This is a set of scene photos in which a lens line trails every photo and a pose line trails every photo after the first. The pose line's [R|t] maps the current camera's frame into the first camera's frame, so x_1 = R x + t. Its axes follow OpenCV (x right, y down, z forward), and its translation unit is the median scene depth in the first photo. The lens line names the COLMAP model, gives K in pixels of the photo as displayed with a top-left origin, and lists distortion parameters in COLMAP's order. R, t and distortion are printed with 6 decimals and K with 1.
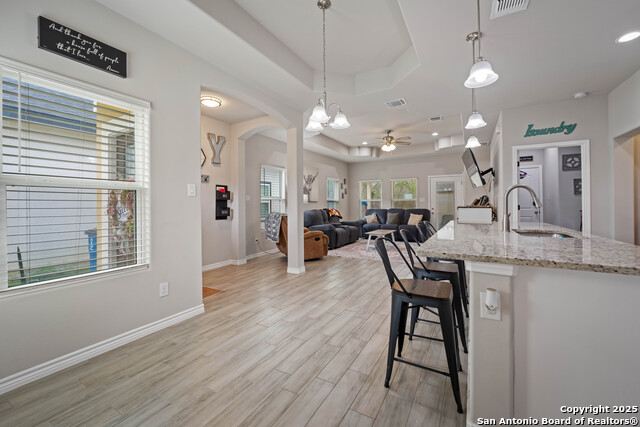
lens RADIAL K [[265.0, 0, 321.8], [0, 265.0, 204.9], [0, 0, 1]] dist [-0.002893, -0.000162]
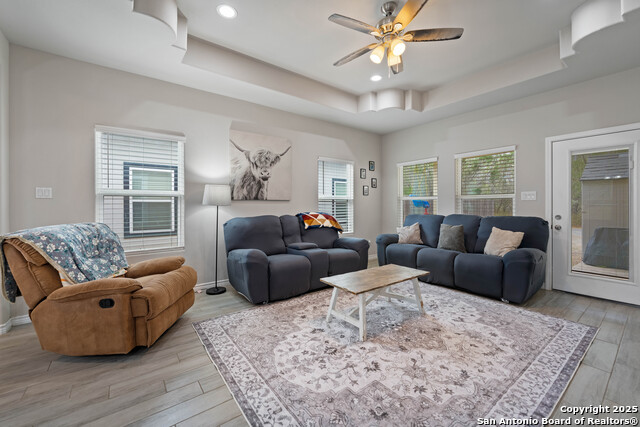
lens RADIAL K [[265.0, 0, 321.8], [0, 265.0, 204.9], [0, 0, 1]] dist [-0.002893, -0.000162]
pose [[0.921722, 0.004478, -0.387825, 0.244626], [-0.004072, 0.999990, 0.001867, -0.004091], [0.387829, -0.000142, 0.921731, 0.490314]]
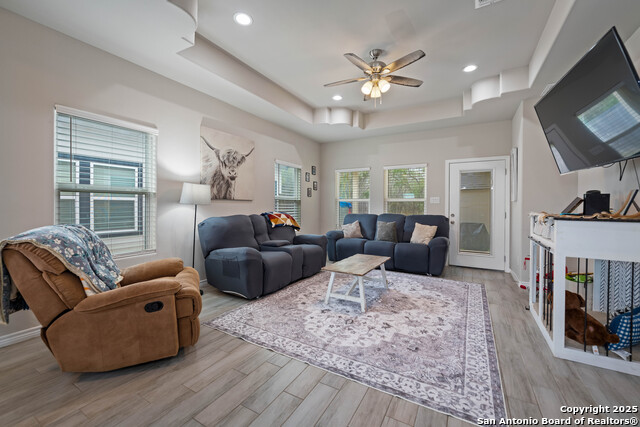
lens RADIAL K [[265.0, 0, 321.8], [0, 265.0, 204.9], [0, 0, 1]] dist [-0.002893, -0.000162]
pose [[0.999875, 0.015292, 0.004045, 0.122732], [-0.015281, 0.999880, -0.002519, -0.003245], [-0.004083, 0.002457, 0.999989, 0.411341]]
